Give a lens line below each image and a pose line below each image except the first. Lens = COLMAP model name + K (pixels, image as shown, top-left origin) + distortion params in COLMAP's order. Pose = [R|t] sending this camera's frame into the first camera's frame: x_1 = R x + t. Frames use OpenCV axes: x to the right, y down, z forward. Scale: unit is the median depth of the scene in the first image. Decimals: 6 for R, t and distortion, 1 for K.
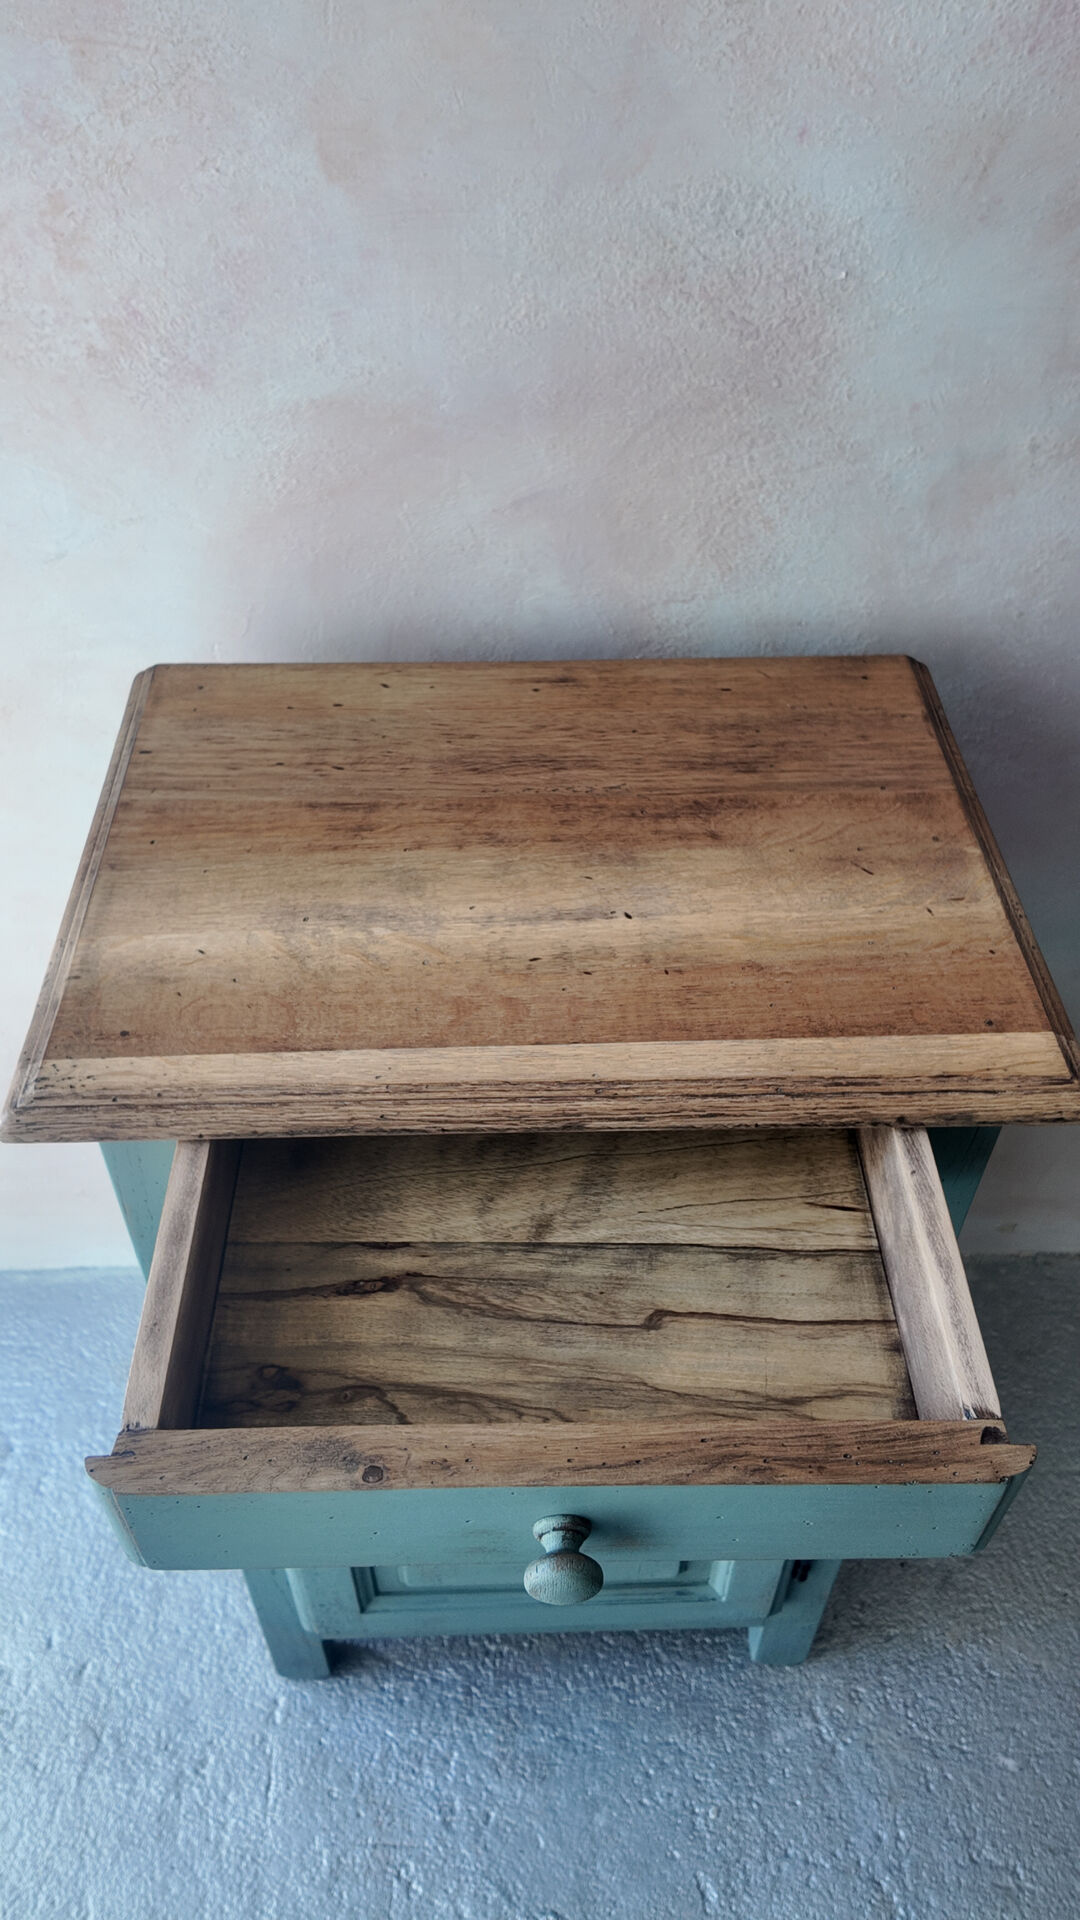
lens RADIAL K [[1429.2, 0, 533.6], [0, 1429.2, 967.1], [0, 0, 1]] dist [0.032785, -0.046935]
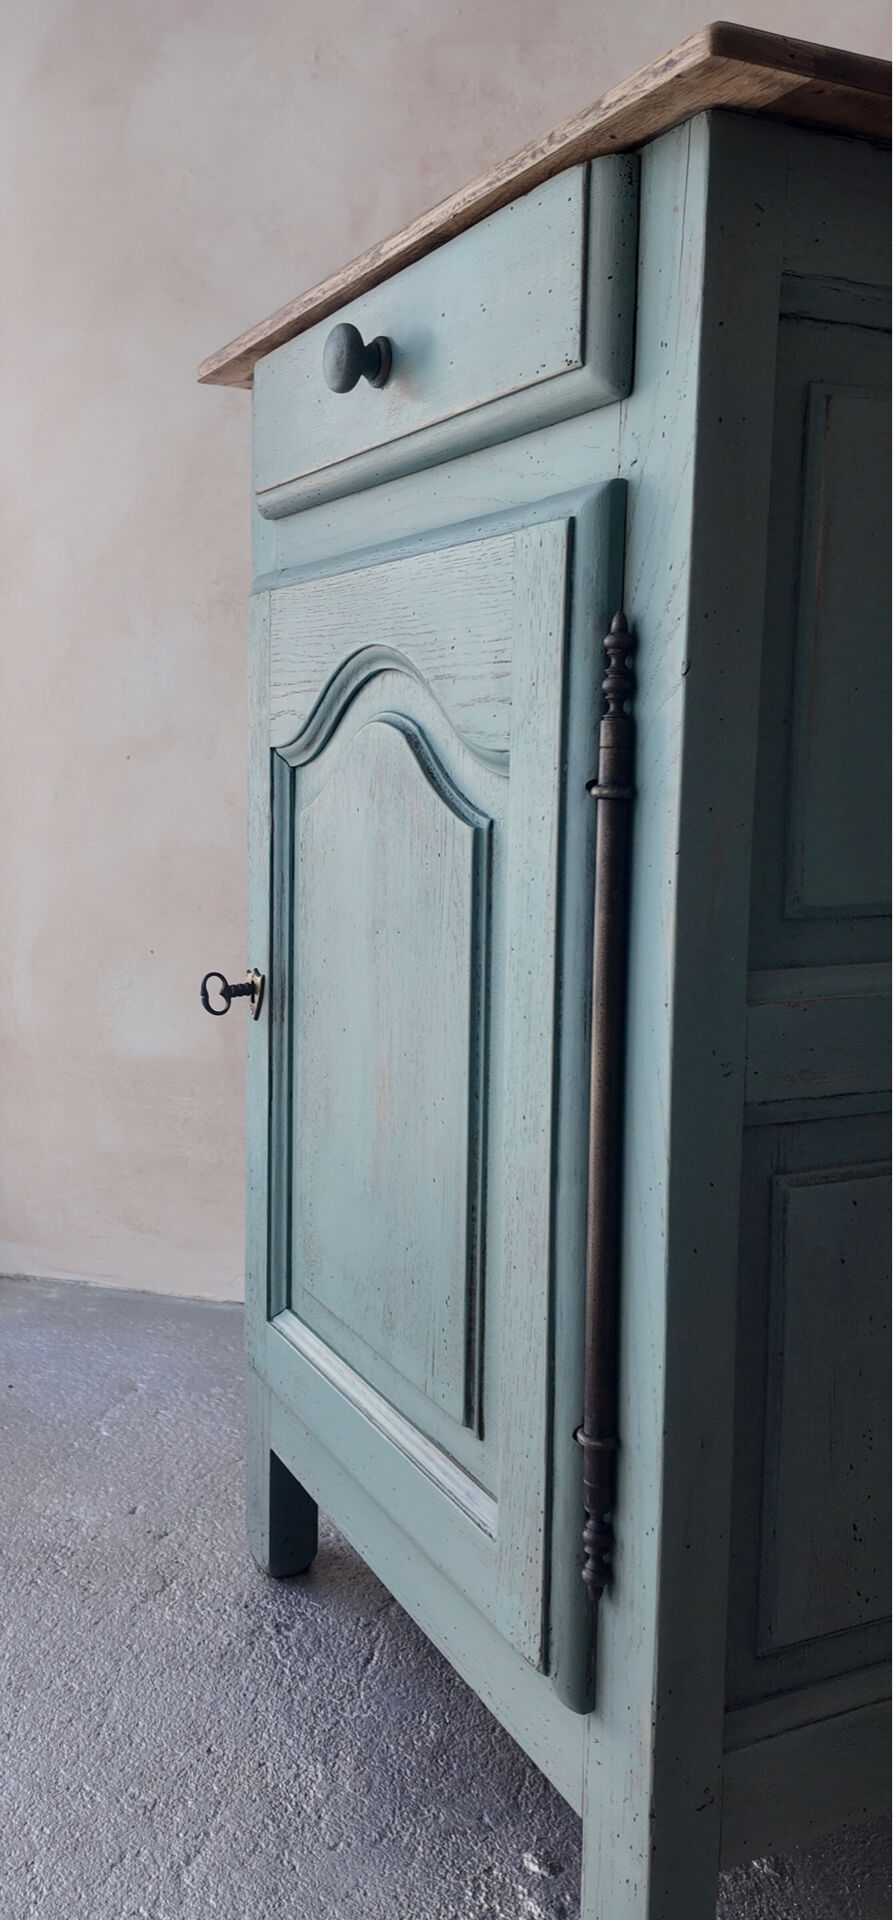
lens RADIAL K [[1525.3, 0, 305.1], [0, 1525.3, 893.5], [0, 0, 1]] dist [0.011090, -0.040501]
pose [[0.951239, 0.039538, -0.305910, 0.007875], [-0.221403, 0.778044, -0.587902, 0.772042], [0.214766, 0.626965, 0.748859, 0.173647]]
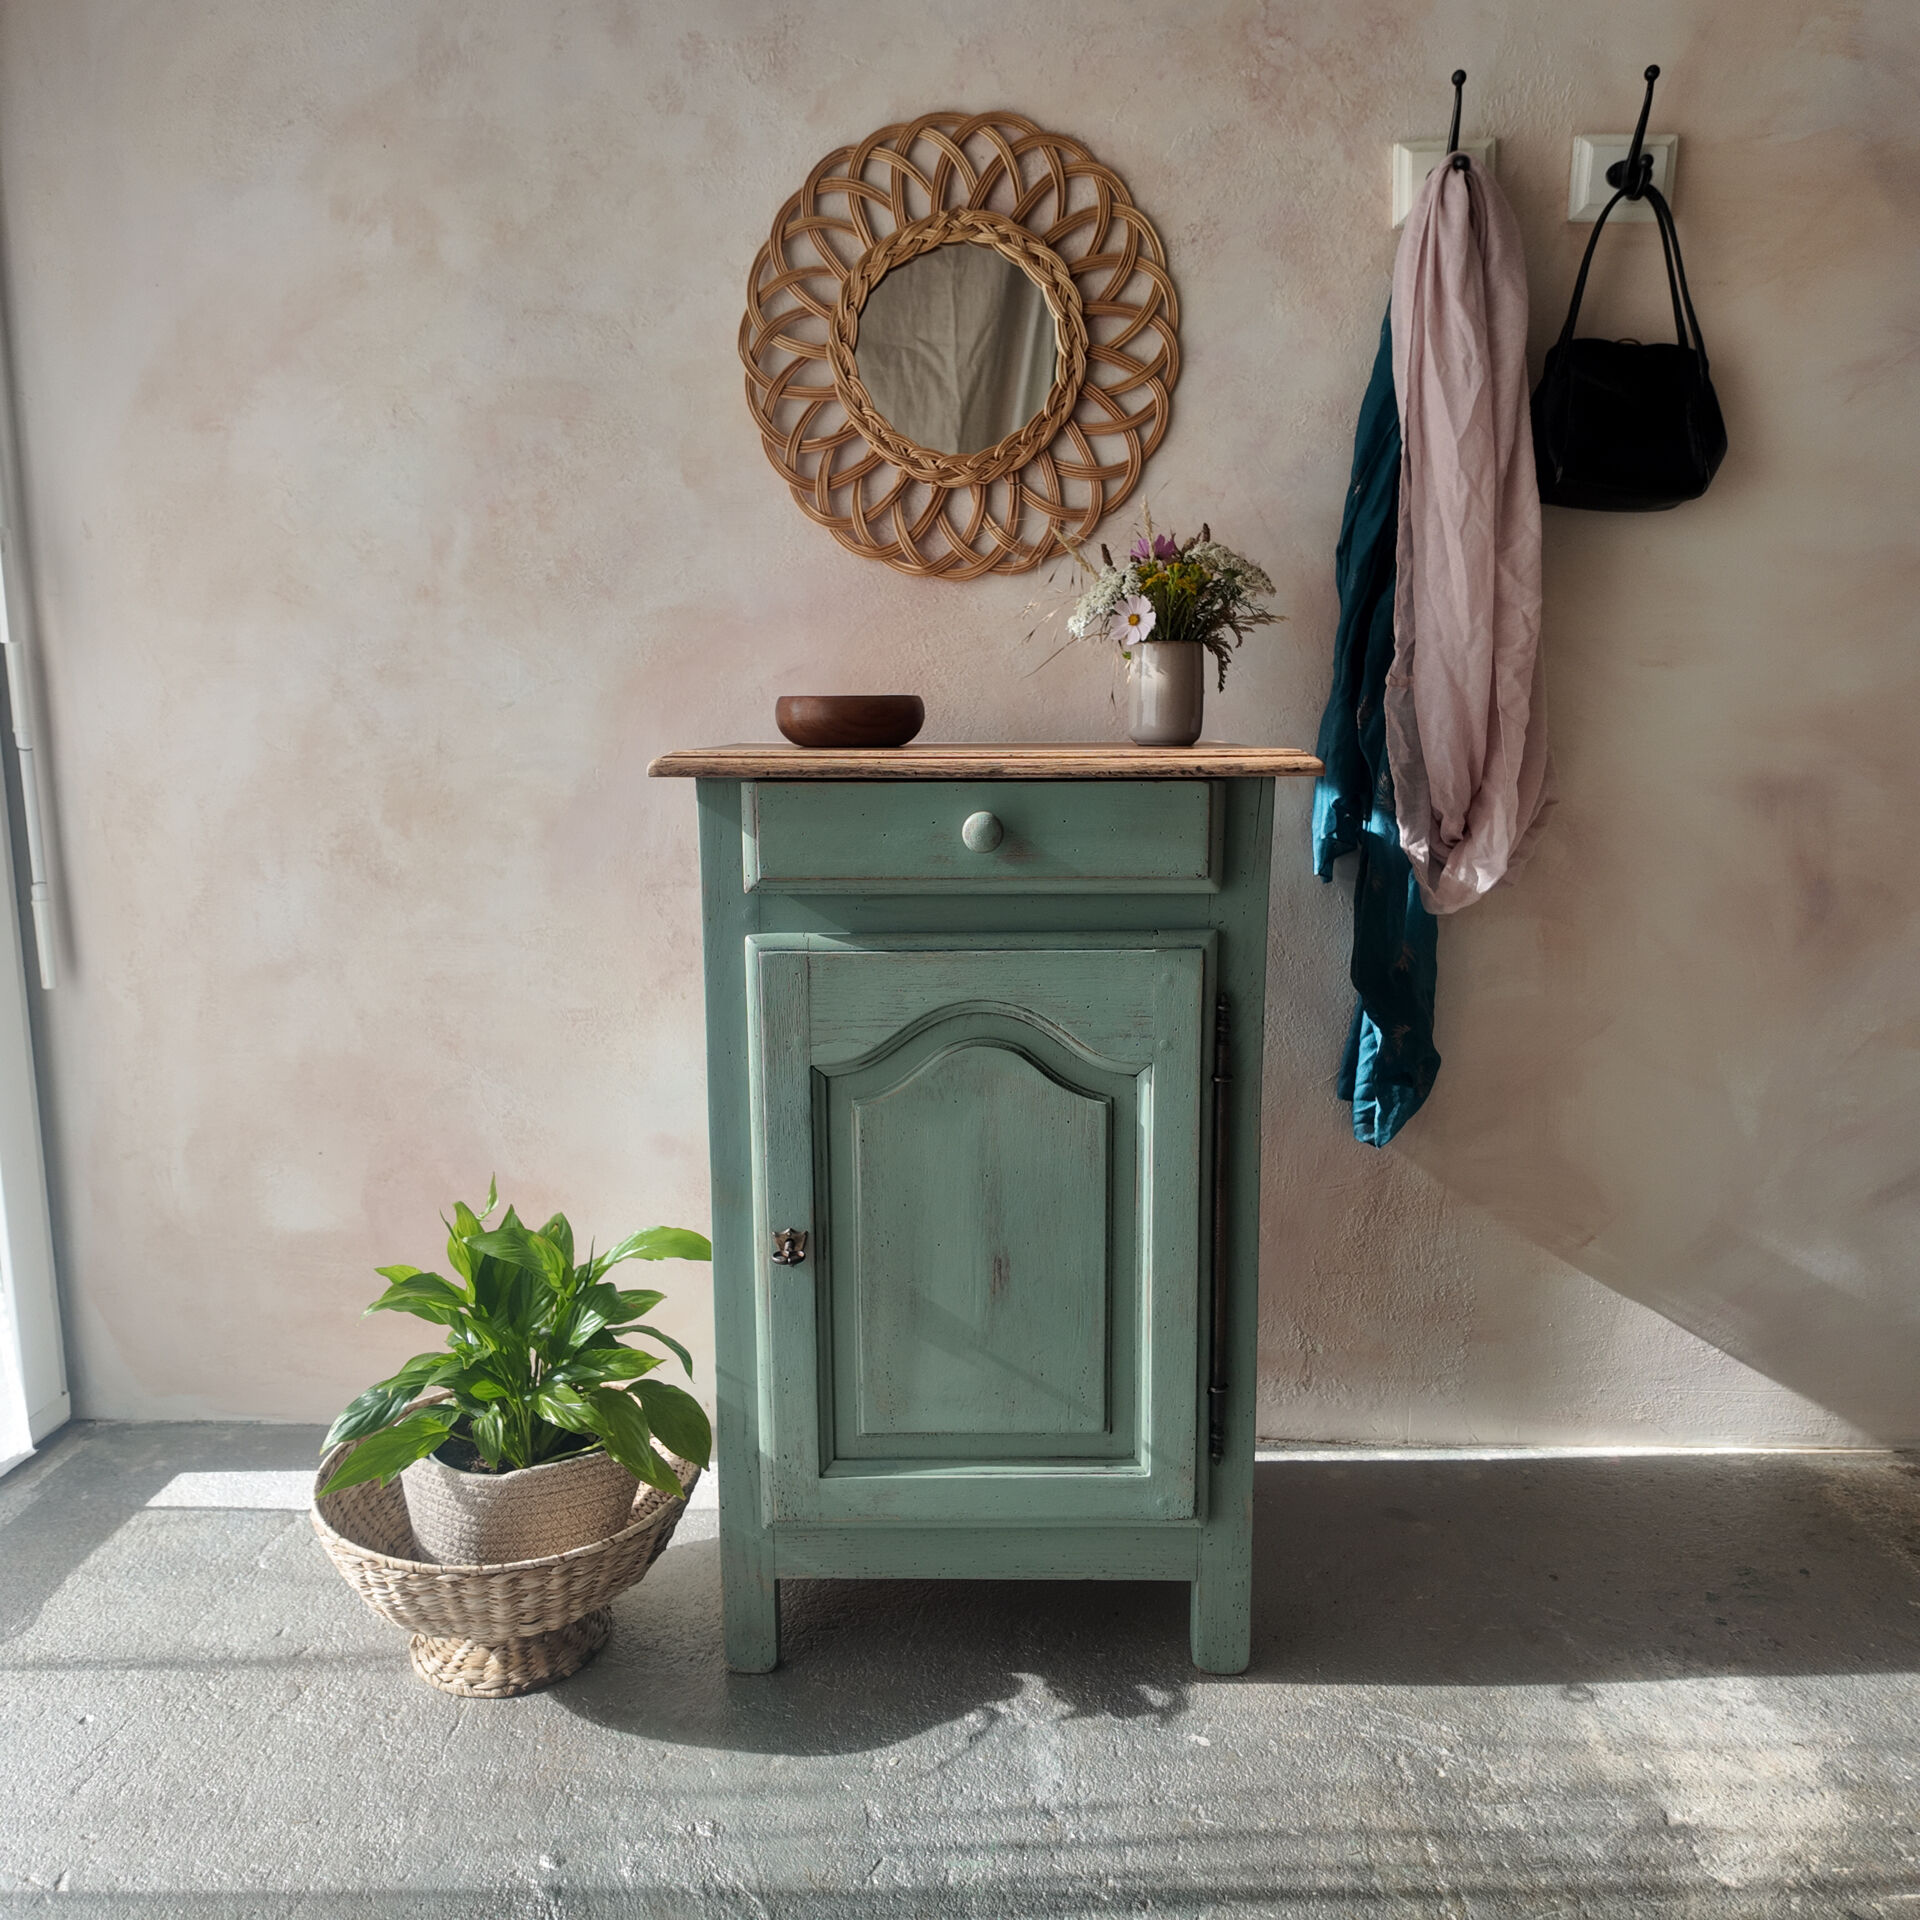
lens RADIAL K [[1436.7, 0, 960.1], [0, 1436.7, 962.7], [0, 0, 1]] dist [0.018298, -0.019142]
pose [[0.998807, 0.009567, -0.047878, 0.222752], [-0.035516, 0.815240, -0.578033, 0.743715], [0.033502, 0.579044, 0.814608, -0.122283]]
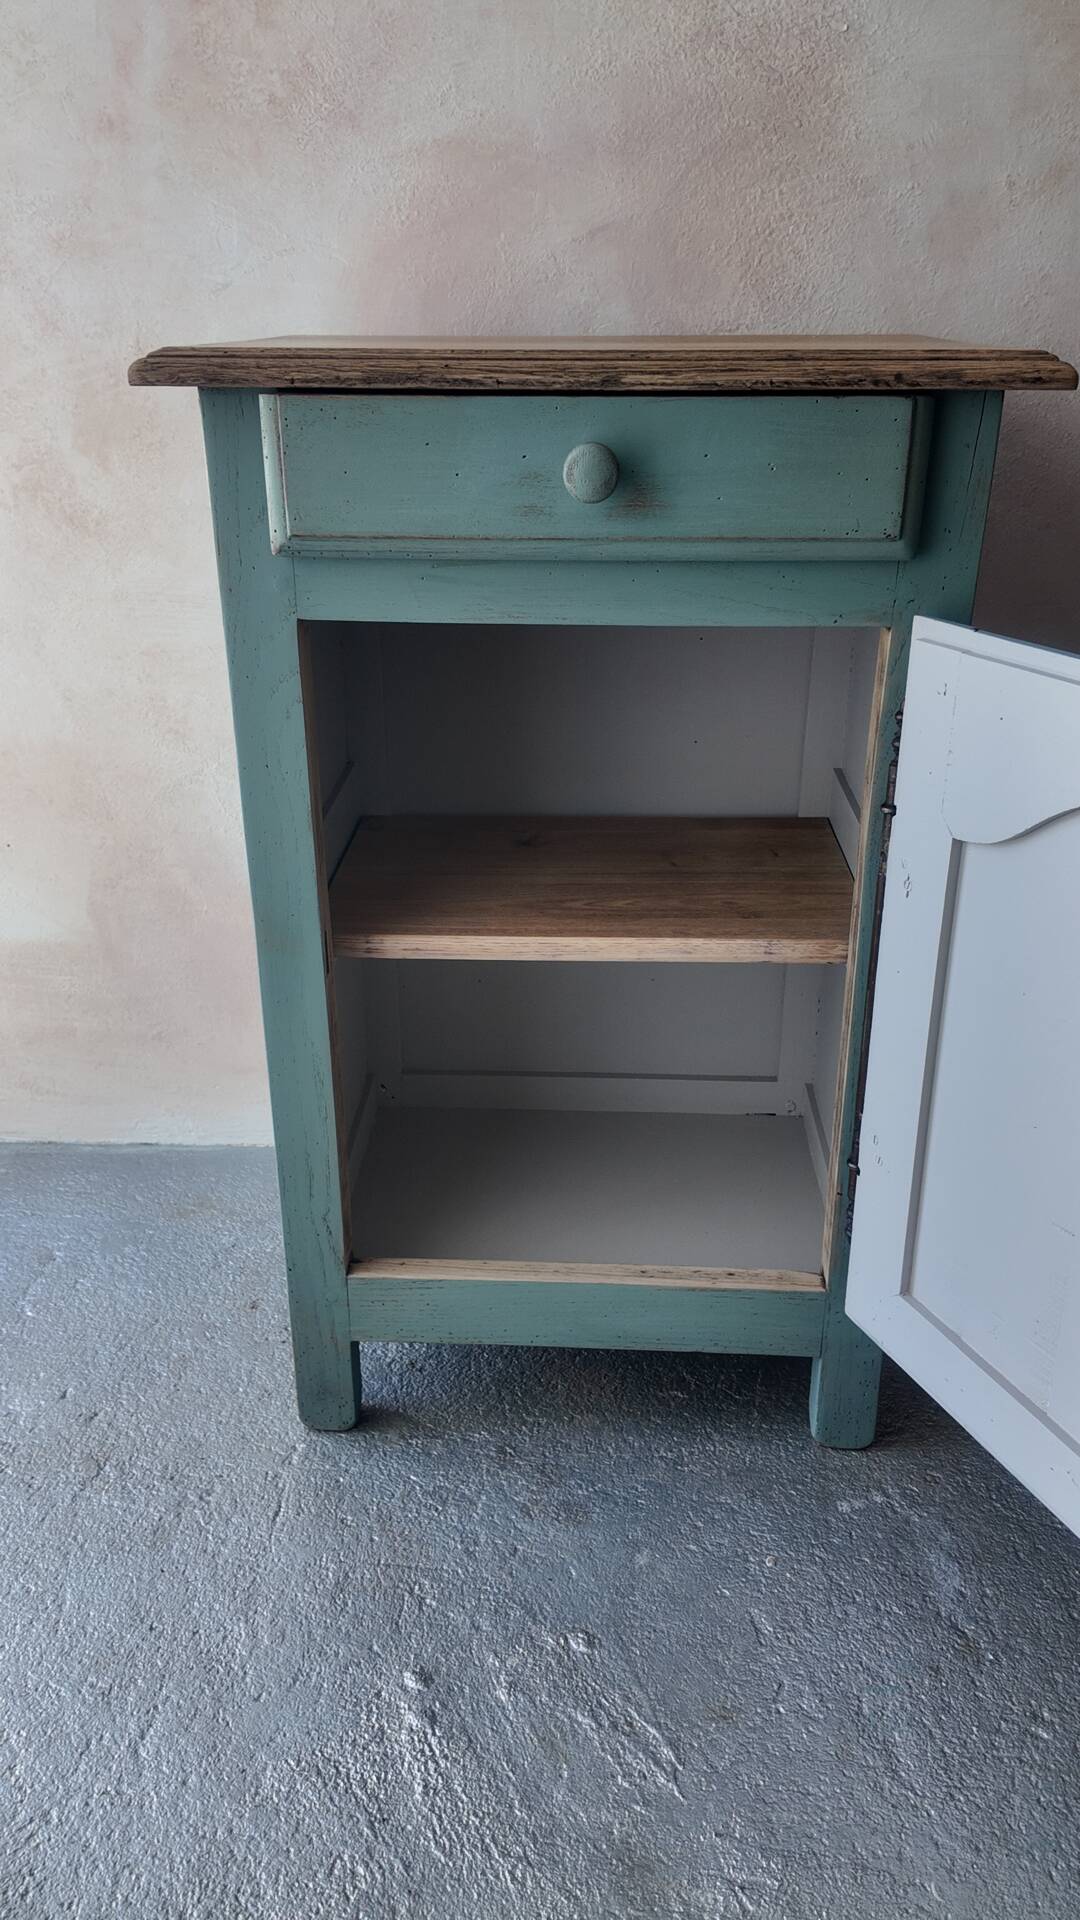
lens RADIAL K [[1429.2, 0, 535.5], [0, 1429.2, 964.5], [0, 0, 1]] dist [0.032785, -0.046935]
pose [[0.997185, 0.025472, -0.070519, 0.035989], [-0.048239, 0.937980, -0.343317, 0.579382], [0.057400, 0.345752, 0.936568, 0.040092]]
